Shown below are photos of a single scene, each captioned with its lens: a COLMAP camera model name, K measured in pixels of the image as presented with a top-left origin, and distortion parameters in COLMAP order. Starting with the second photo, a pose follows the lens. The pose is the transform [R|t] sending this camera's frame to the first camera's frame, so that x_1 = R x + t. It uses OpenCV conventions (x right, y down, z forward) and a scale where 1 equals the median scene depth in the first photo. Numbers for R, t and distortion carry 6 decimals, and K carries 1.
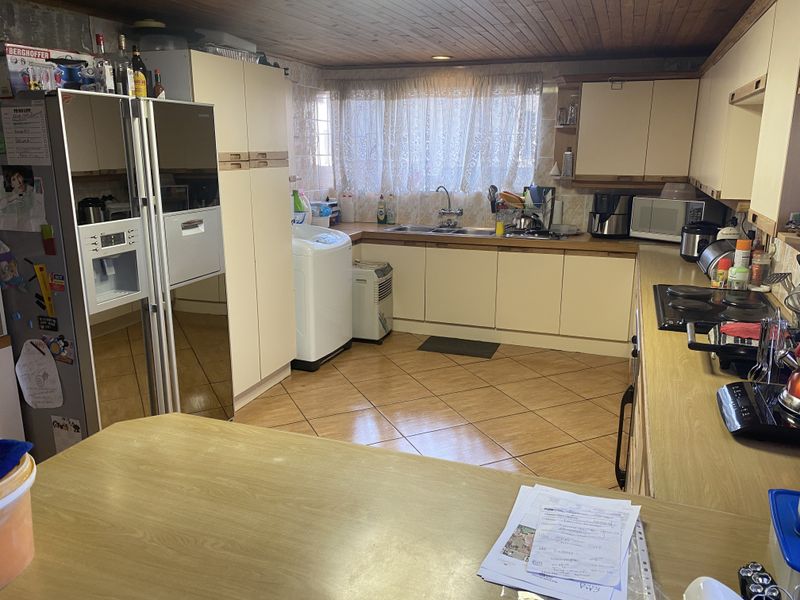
lens RADIAL K [[611.5, 0, 399.4], [0, 611.5, 298.8], [0, 0, 1]] dist [0.001852, 0.001793]
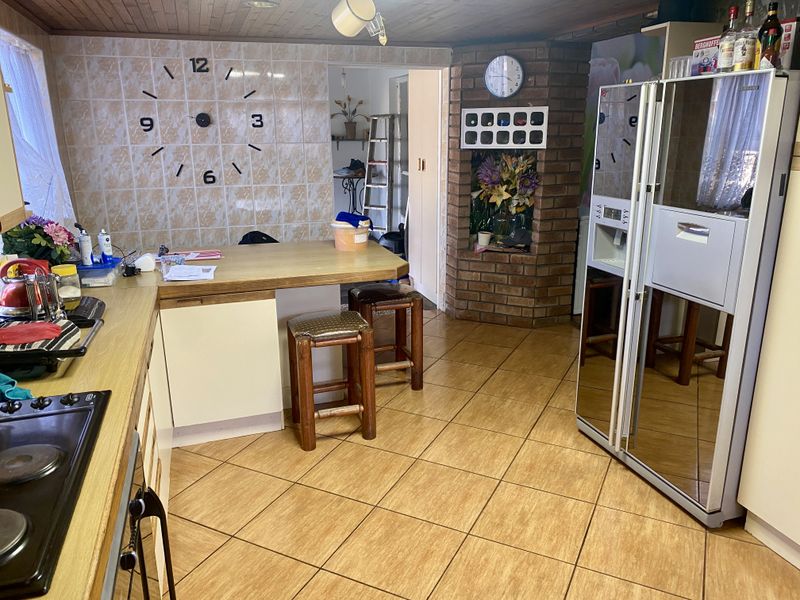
lens RADIAL K [[611.5, 0, 398.7], [0, 611.5, 301.1], [0, 0, 1]] dist [0.001852, 0.001793]
pose [[-0.789719, 0.176119, -0.587645, 0.548554], [-0.138919, 0.881682, 0.450931, -0.414475], [0.597533, 0.437744, -0.671814, 1.609016]]
